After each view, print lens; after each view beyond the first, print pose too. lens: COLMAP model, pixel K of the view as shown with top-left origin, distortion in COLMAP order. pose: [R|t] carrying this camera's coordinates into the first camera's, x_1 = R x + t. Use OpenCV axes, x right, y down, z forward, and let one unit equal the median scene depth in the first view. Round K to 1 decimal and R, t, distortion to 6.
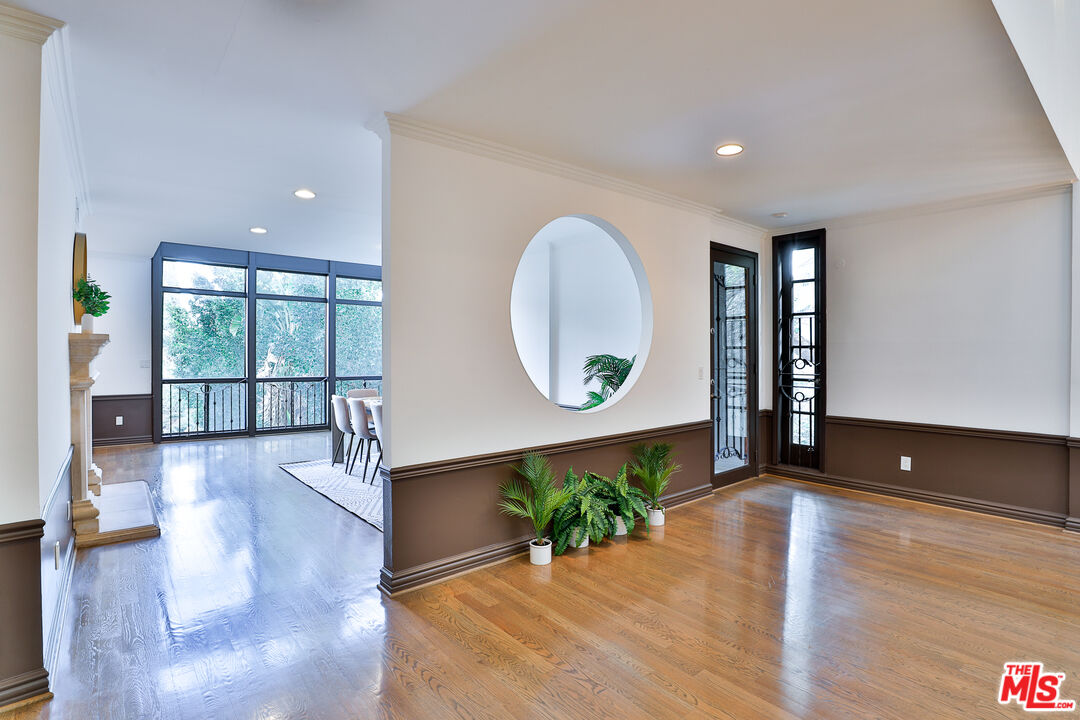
lens RADIAL K [[519.9, 0, 533.0], [0, 519.9, 354.0], [0, 0, 1]] dist [-0.022721, 0.002003]
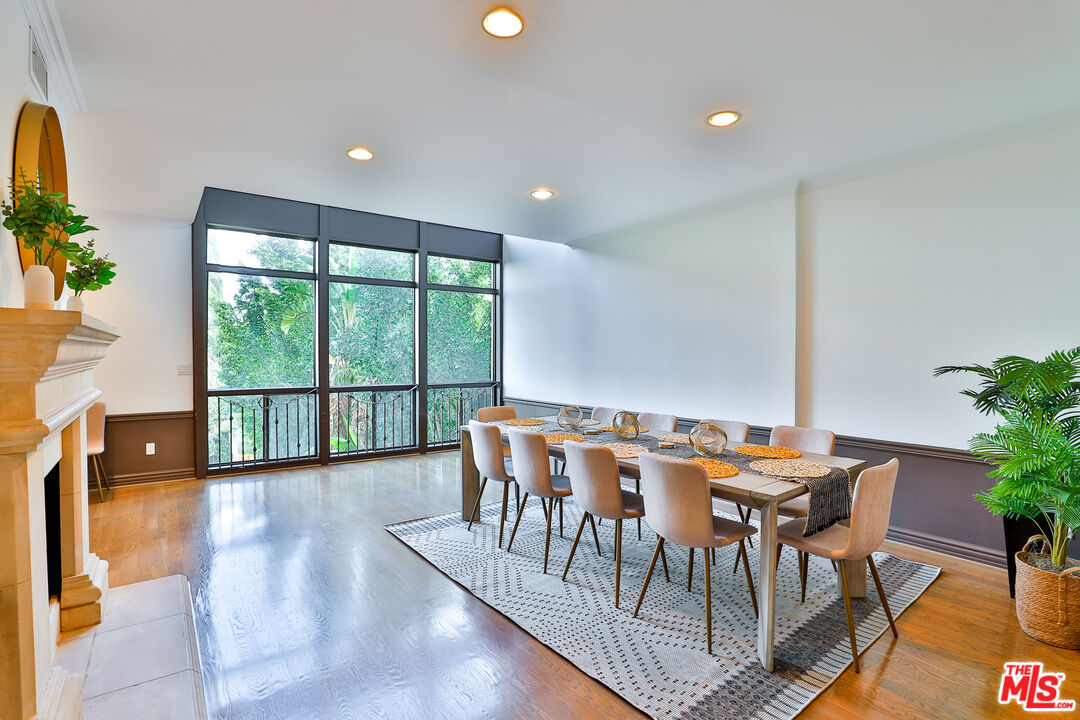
lens RADIAL K [[519.9, 0, 544.1], [0, 519.9, 356.2], [0, 0, 1]] dist [-0.022721, 0.002003]
pose [[0.999074, -0.004109, -0.042834, -0.196541], [0.004391, 0.999969, 0.006489, -0.002193], [0.042806, -0.006671, 0.999061, 0.268401]]
